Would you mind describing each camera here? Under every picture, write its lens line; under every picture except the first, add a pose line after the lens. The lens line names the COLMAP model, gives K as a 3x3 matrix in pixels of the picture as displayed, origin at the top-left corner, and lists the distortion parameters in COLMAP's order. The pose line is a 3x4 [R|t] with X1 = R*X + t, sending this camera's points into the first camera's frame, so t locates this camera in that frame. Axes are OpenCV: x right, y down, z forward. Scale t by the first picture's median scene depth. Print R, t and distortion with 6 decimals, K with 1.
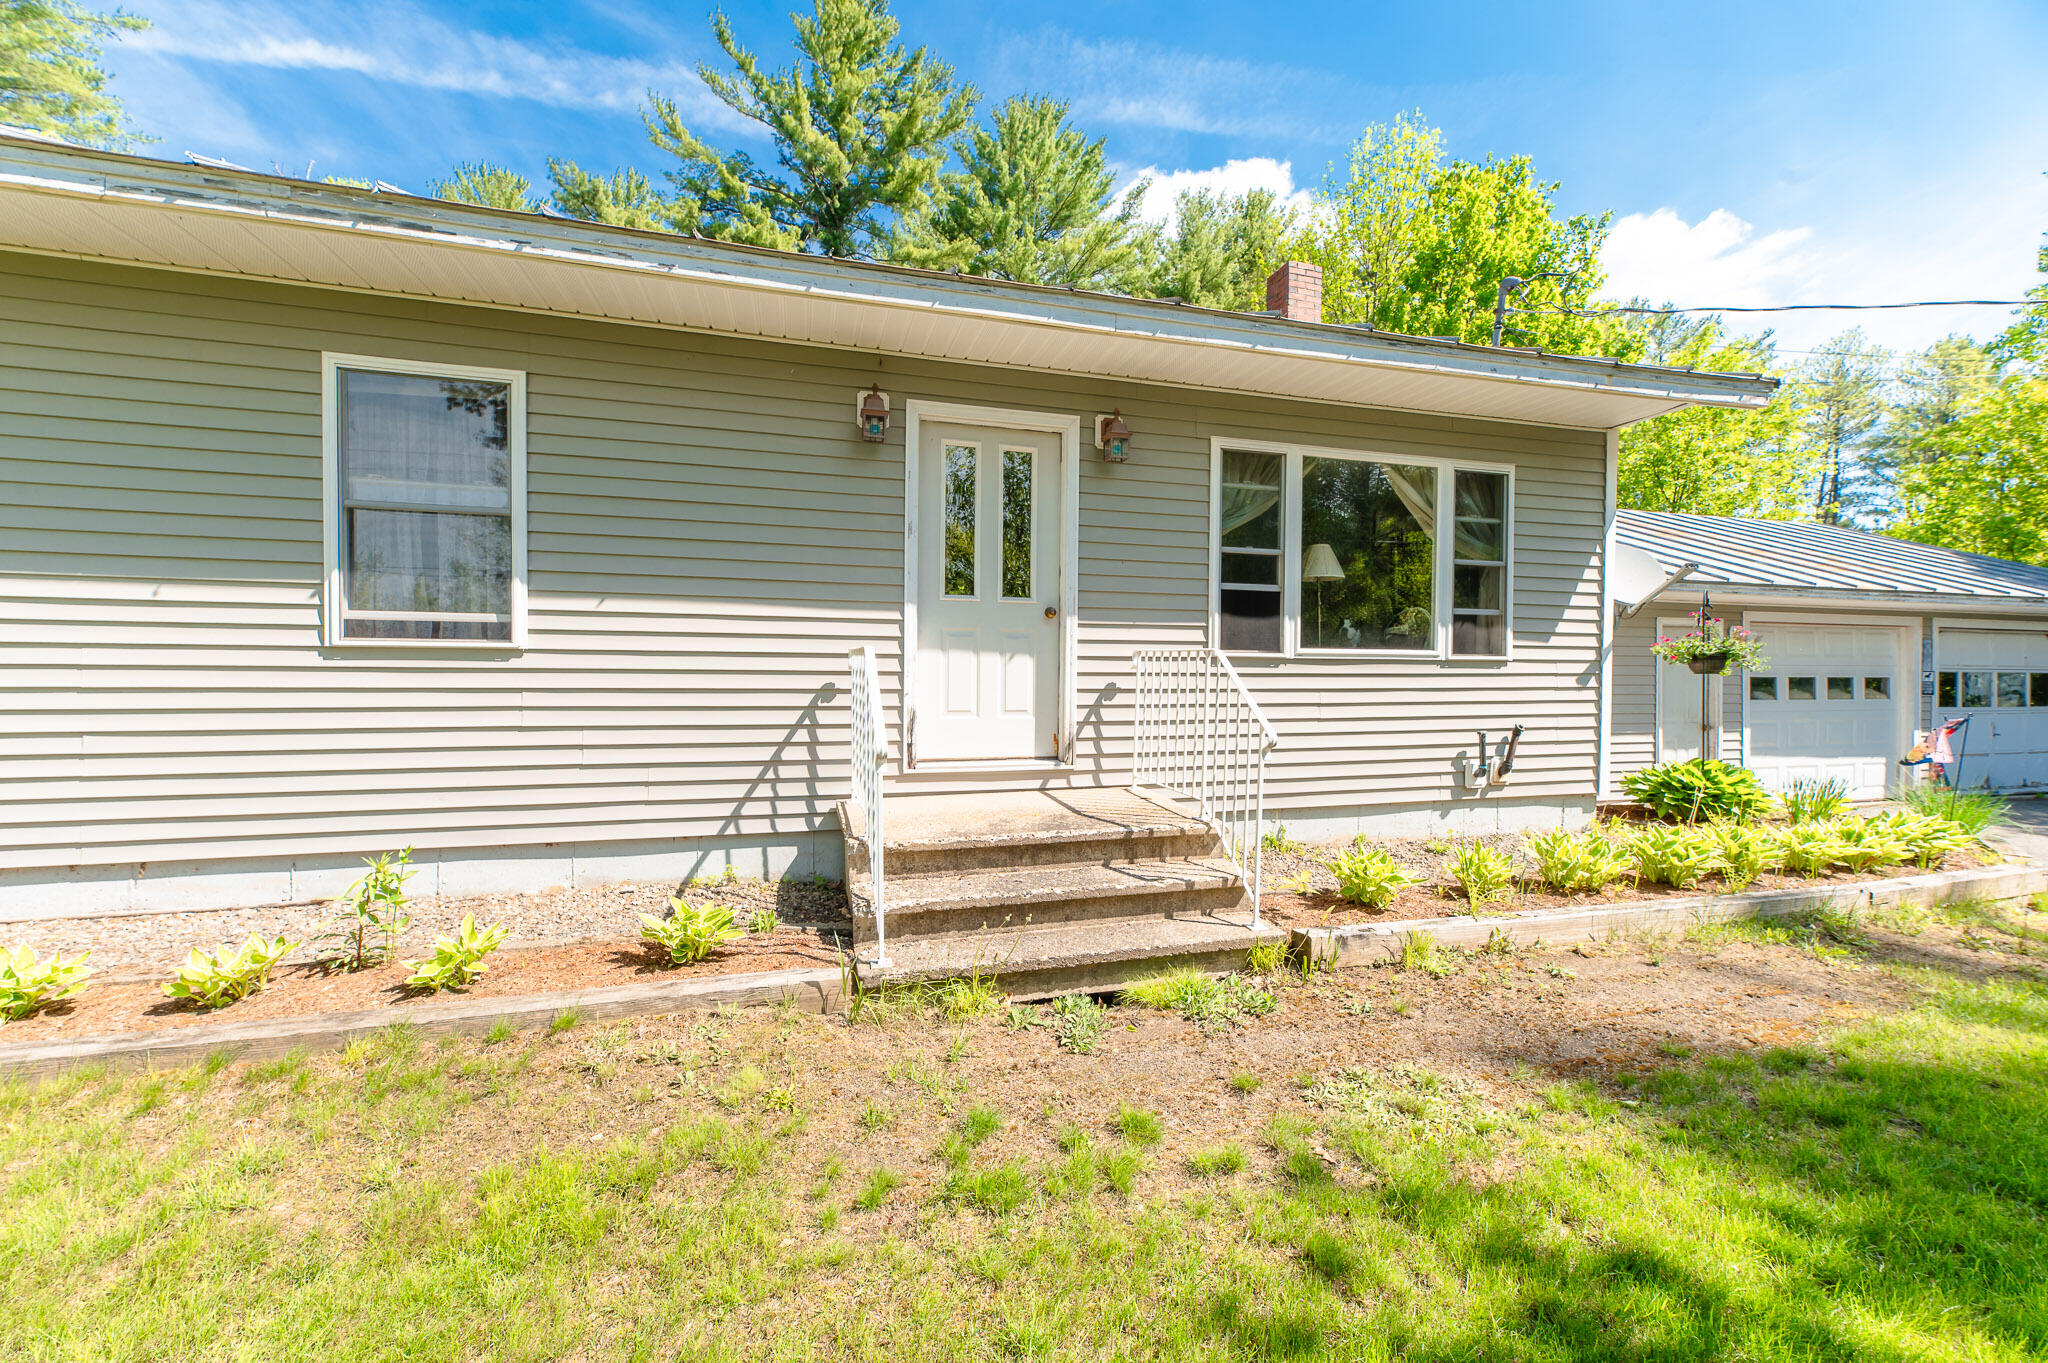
lens RADIAL K [[822.5, 0, 1009.8], [0, 822.5, 682.0], [0, 0, 1]] dist [0.007501, 0.000290]
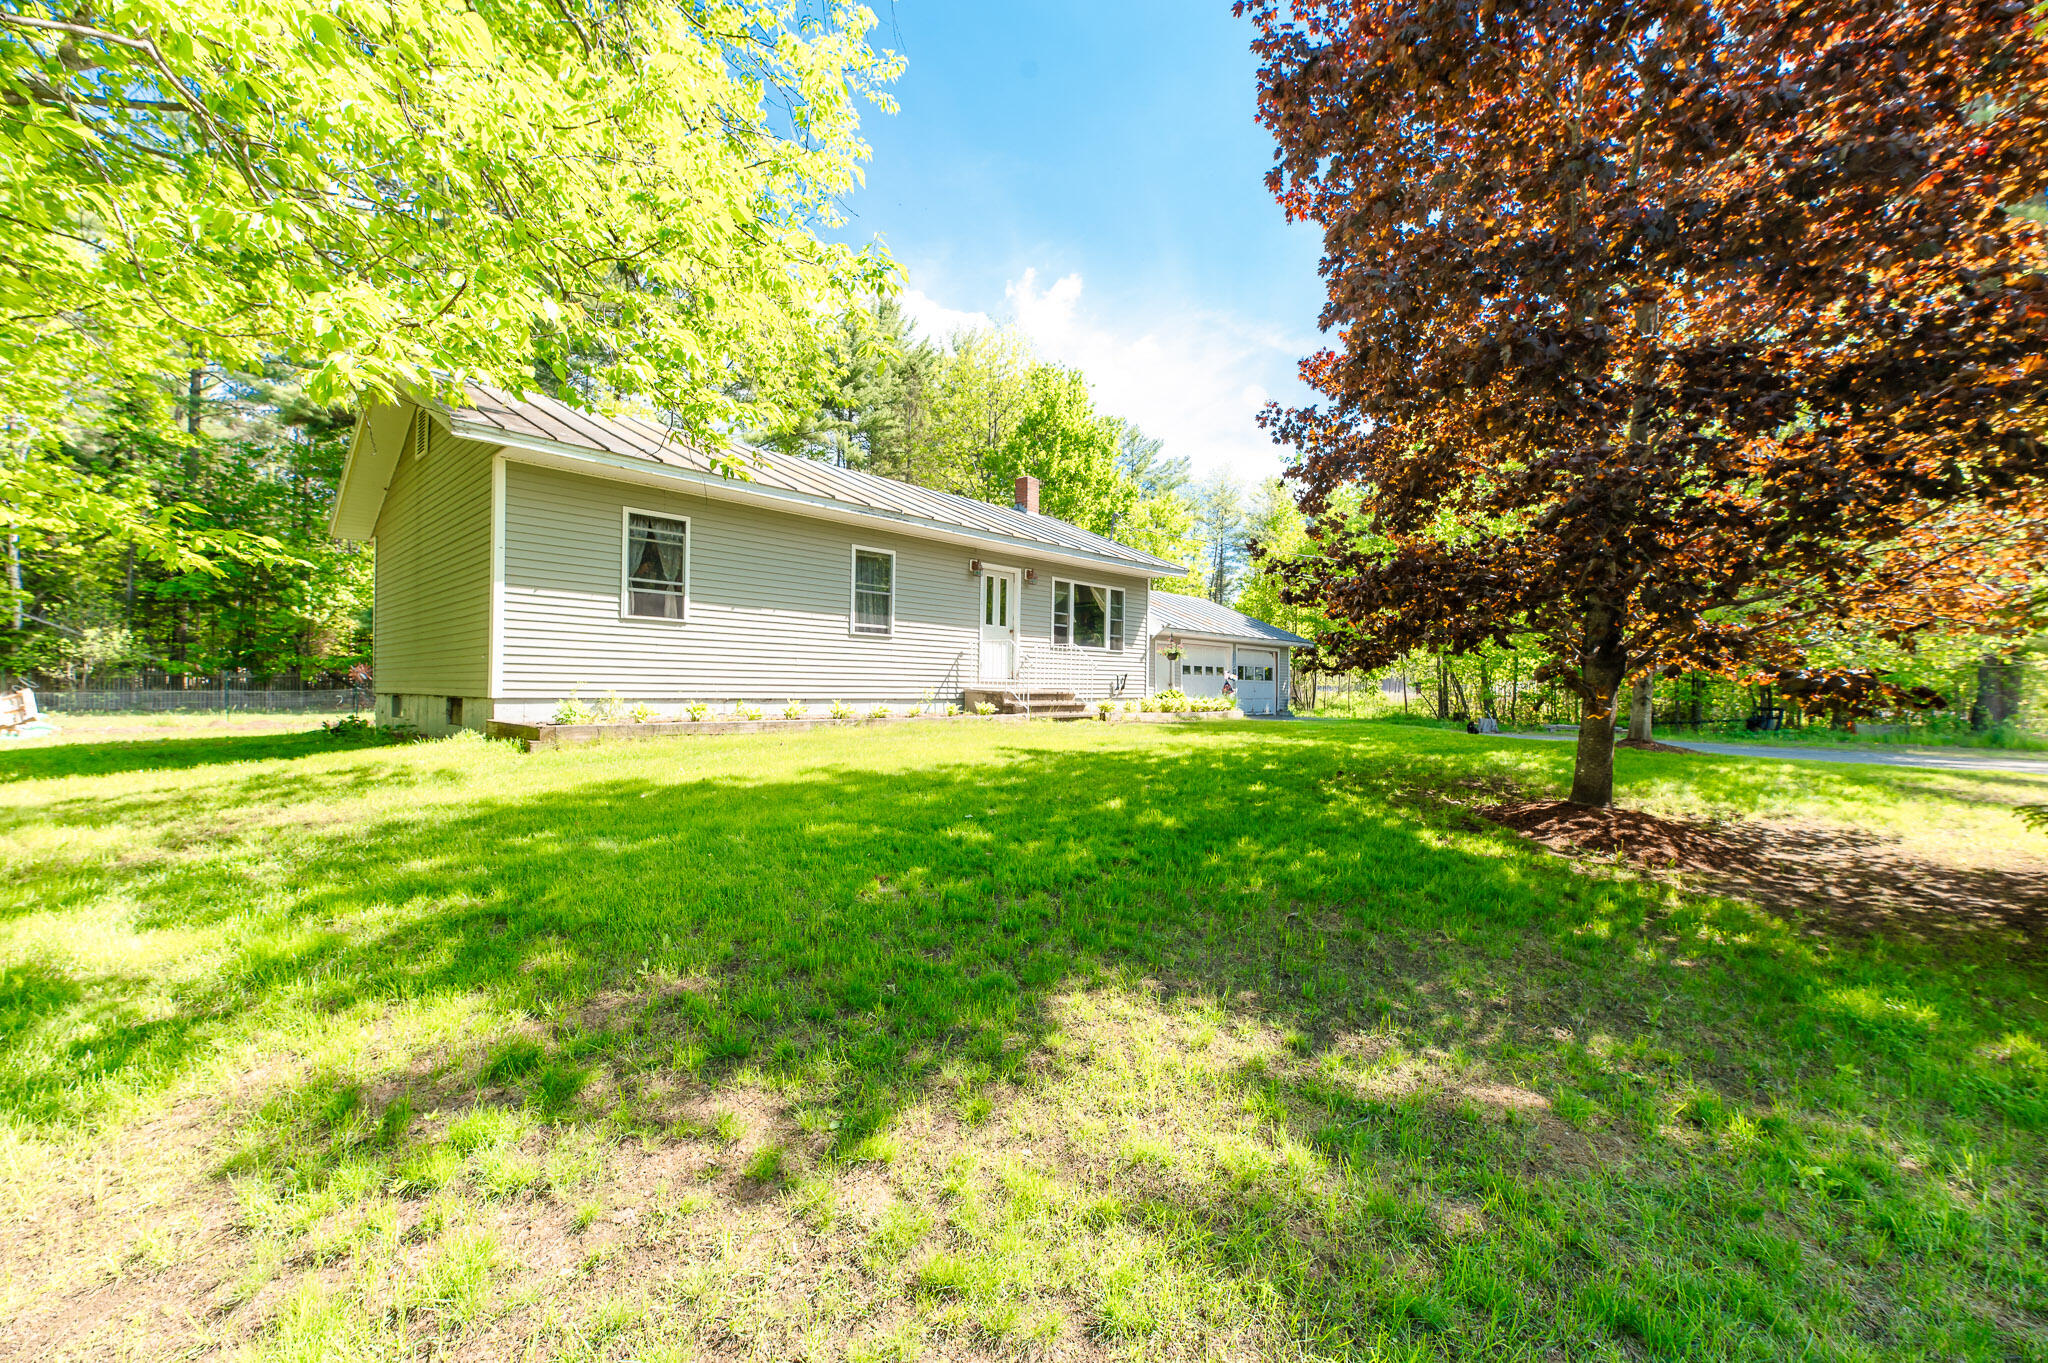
lens RADIAL K [[848.8, 0, 1024.0], [0, 848.8, 681.5], [0, 0, 1]] dist [0.000294, 0.000039]
pose [[0.853341, 0.008755, 0.521280, -1.357999], [-0.001035, 0.999885, -0.015098, 0.130830], [-0.521353, 0.012344, 0.853252, -1.497439]]
